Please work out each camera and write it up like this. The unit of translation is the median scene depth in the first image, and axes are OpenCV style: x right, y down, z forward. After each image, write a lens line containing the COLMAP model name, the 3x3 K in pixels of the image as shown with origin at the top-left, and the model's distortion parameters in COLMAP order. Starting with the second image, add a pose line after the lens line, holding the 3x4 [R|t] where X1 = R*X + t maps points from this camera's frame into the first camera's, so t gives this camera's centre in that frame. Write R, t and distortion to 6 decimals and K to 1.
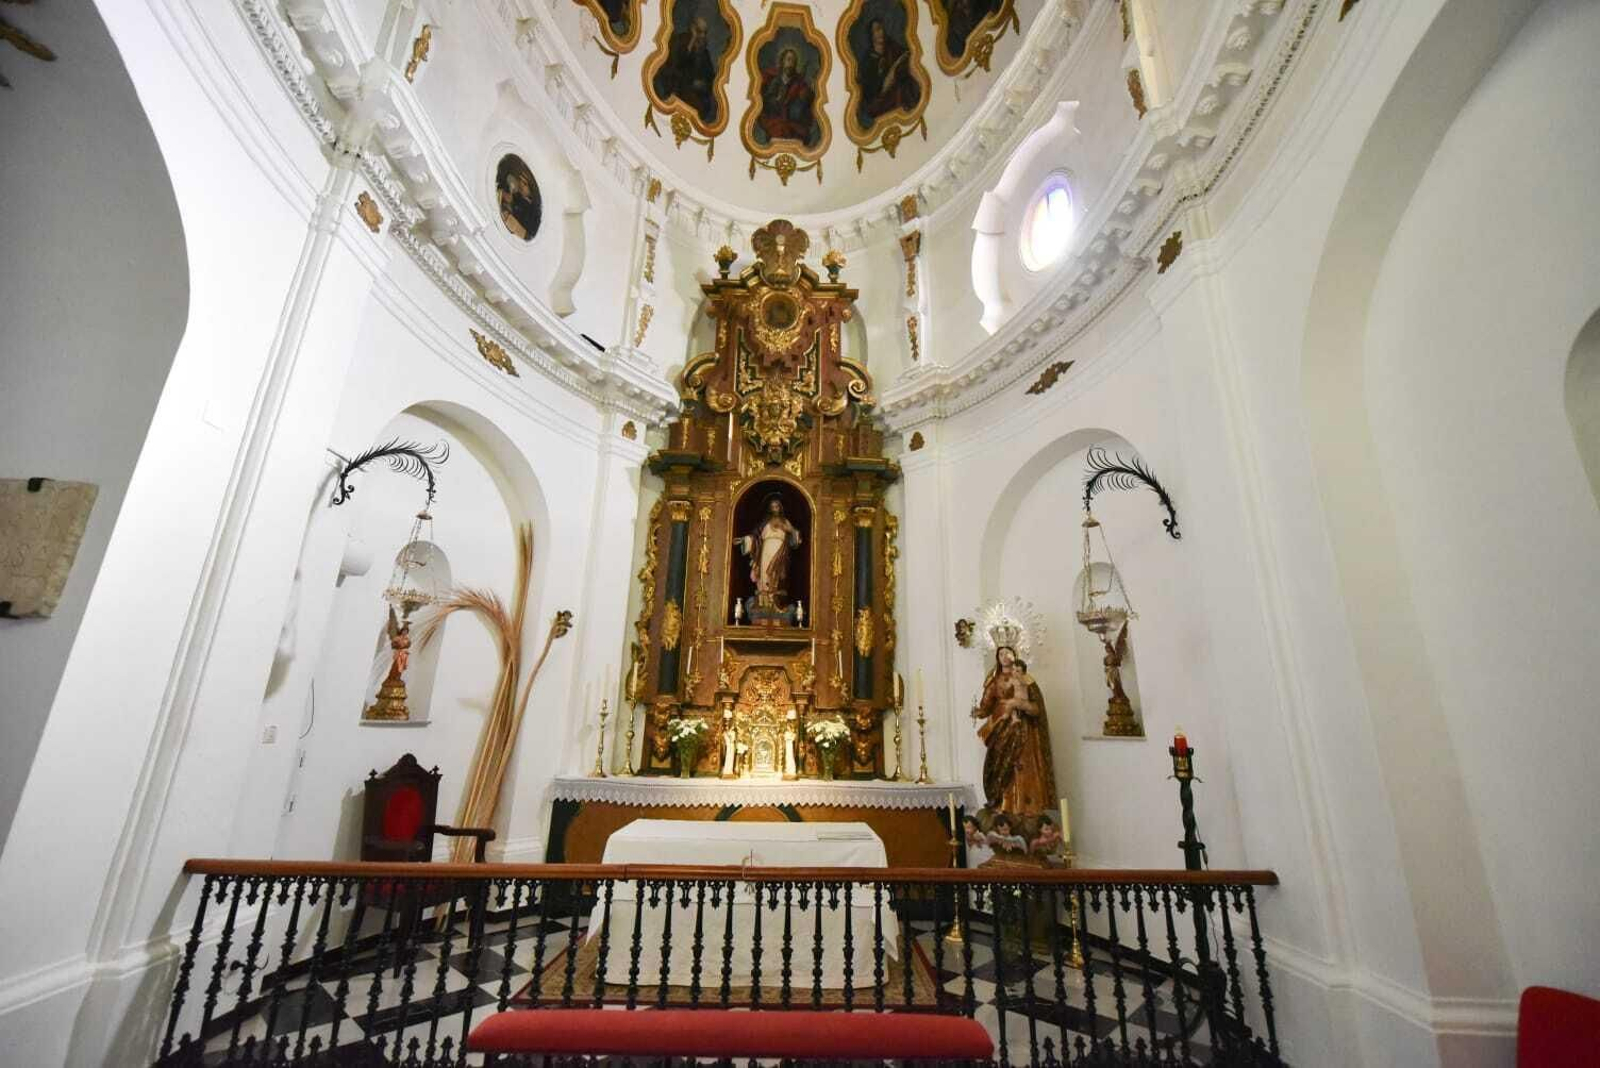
lens RADIAL K [[701.3, 0, 809.4], [0, 701.3, 543.9], [0, 0, 1]] dist [-0.003126, -0.001316]
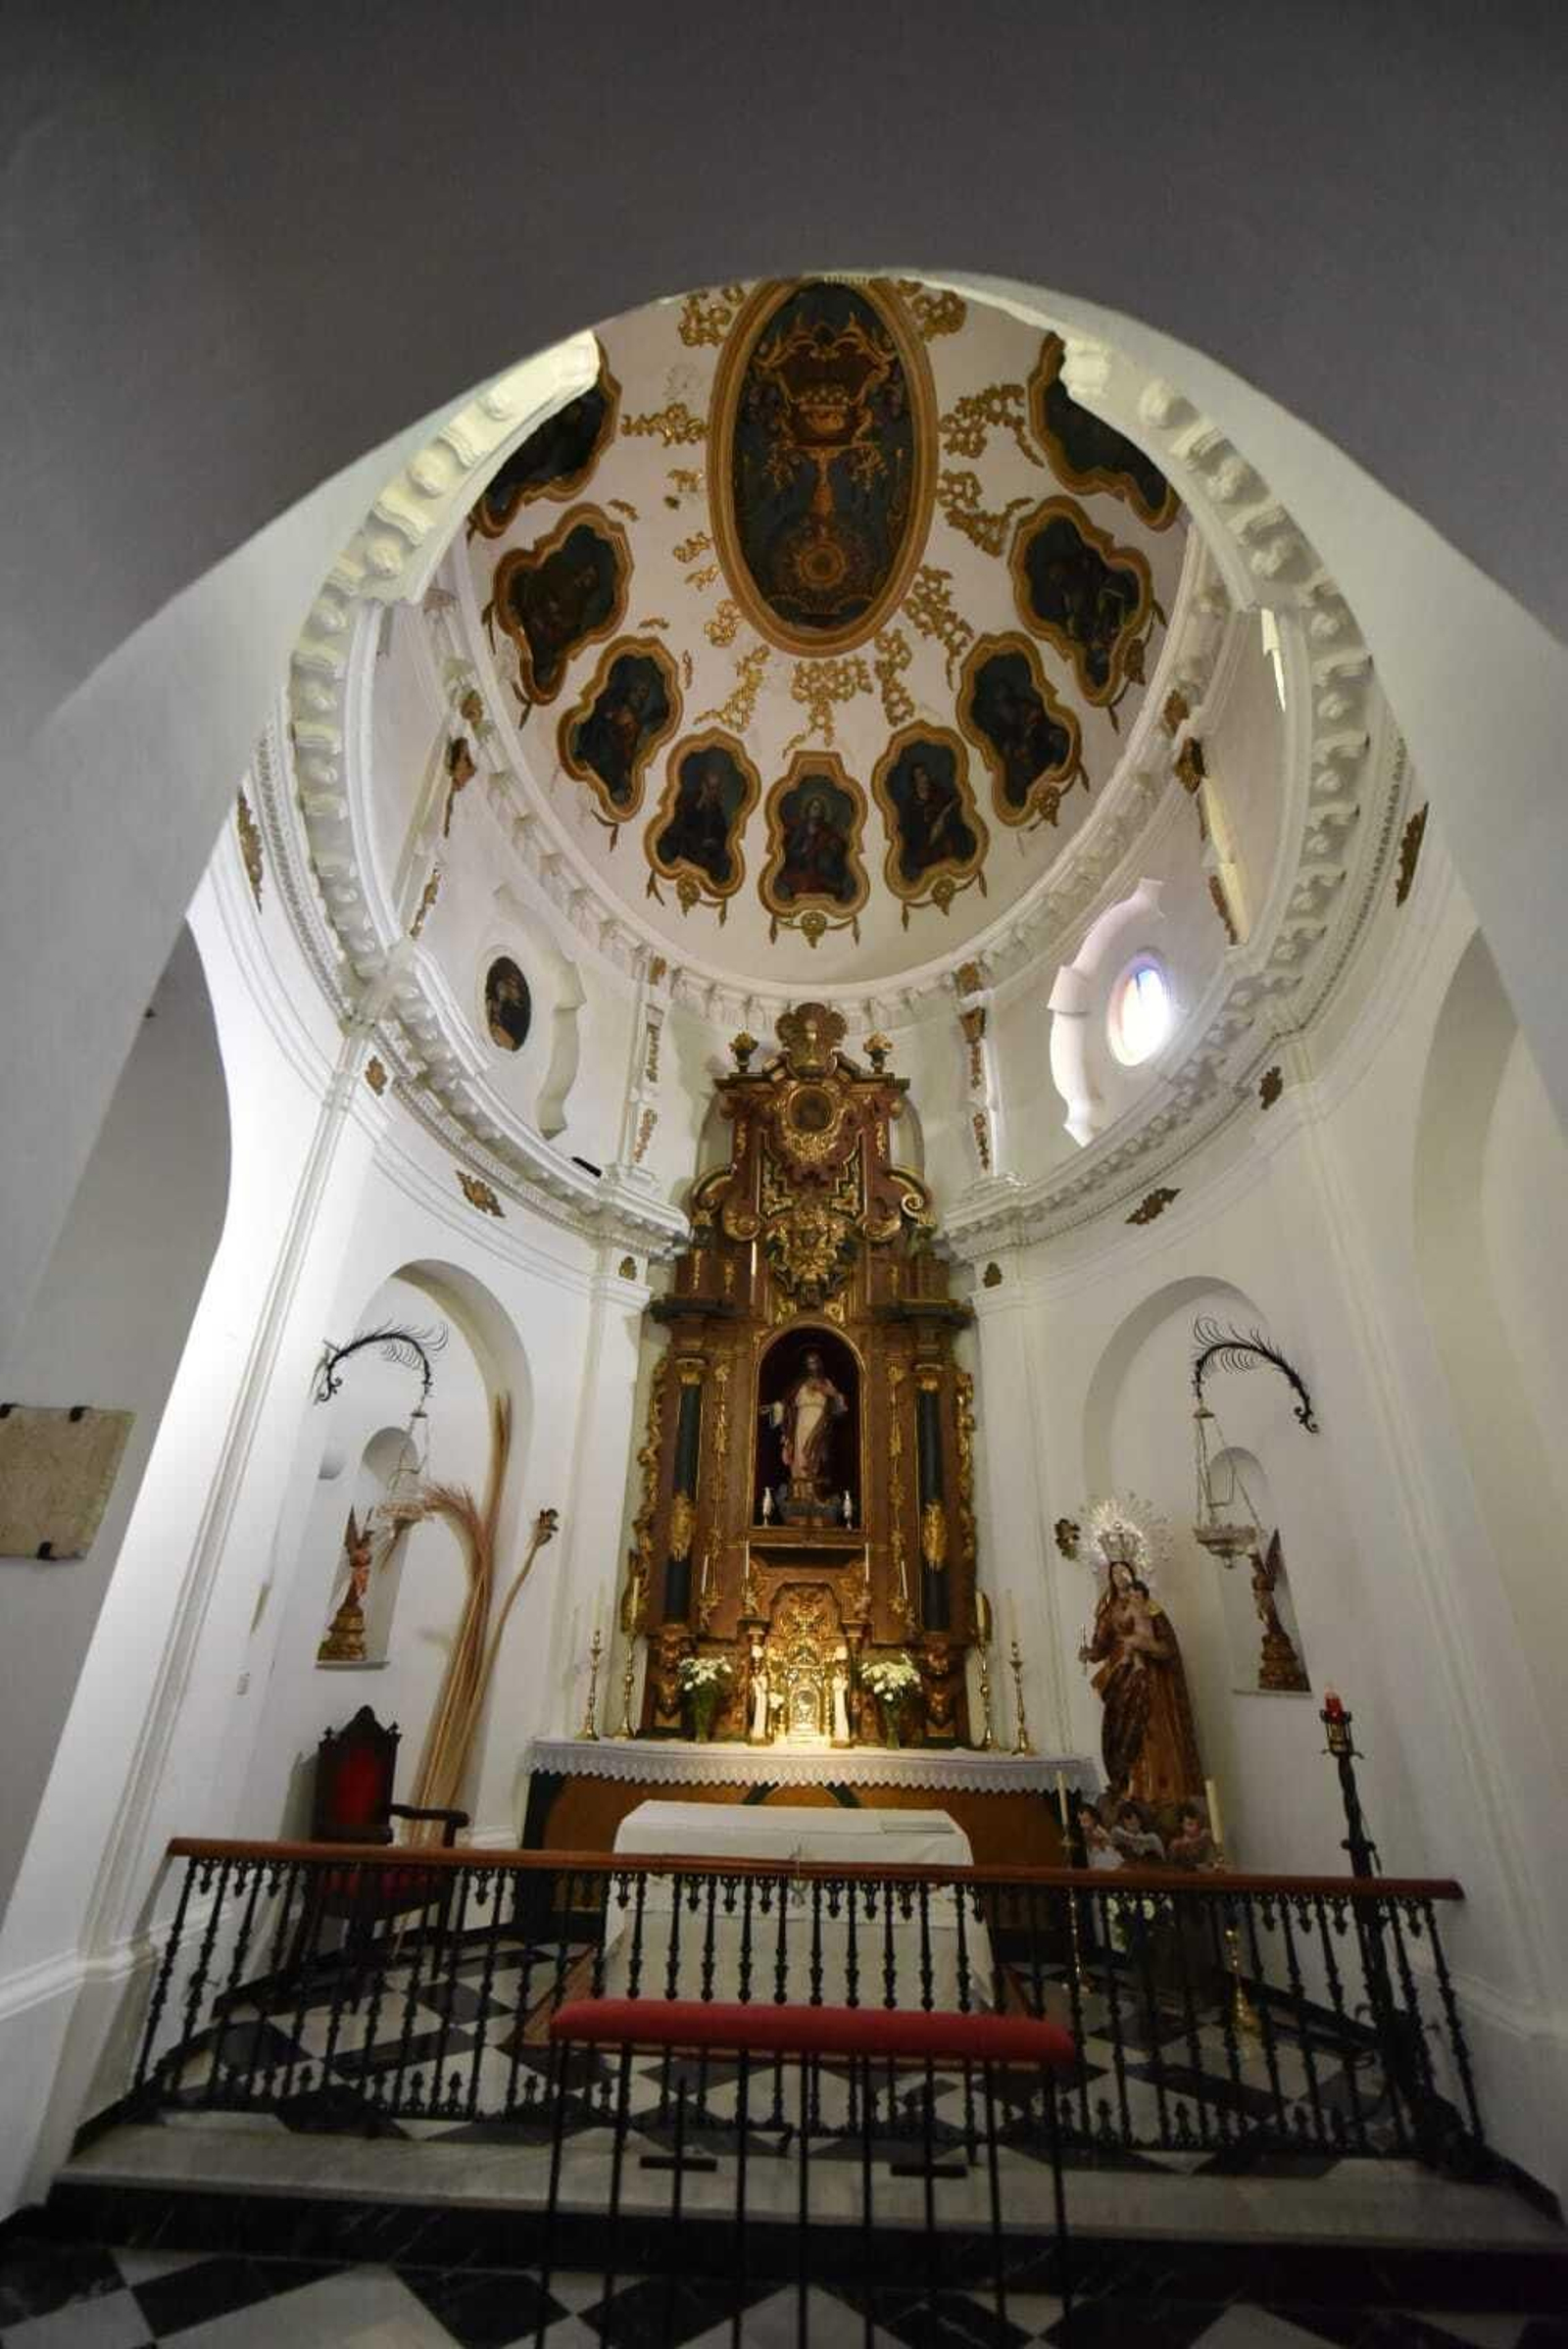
lens RADIAL K [[1029.6, 0, 774.1], [0, 1029.6, 1160.3], [0, 0, 1]] dist [-0.003126, -0.001316]
pose [[0.997311, -0.025828, -0.068577, -0.008736], [0.012294, 0.981535, -0.190888, -0.072736], [0.072241, 0.189532, 0.979213, -0.207369]]
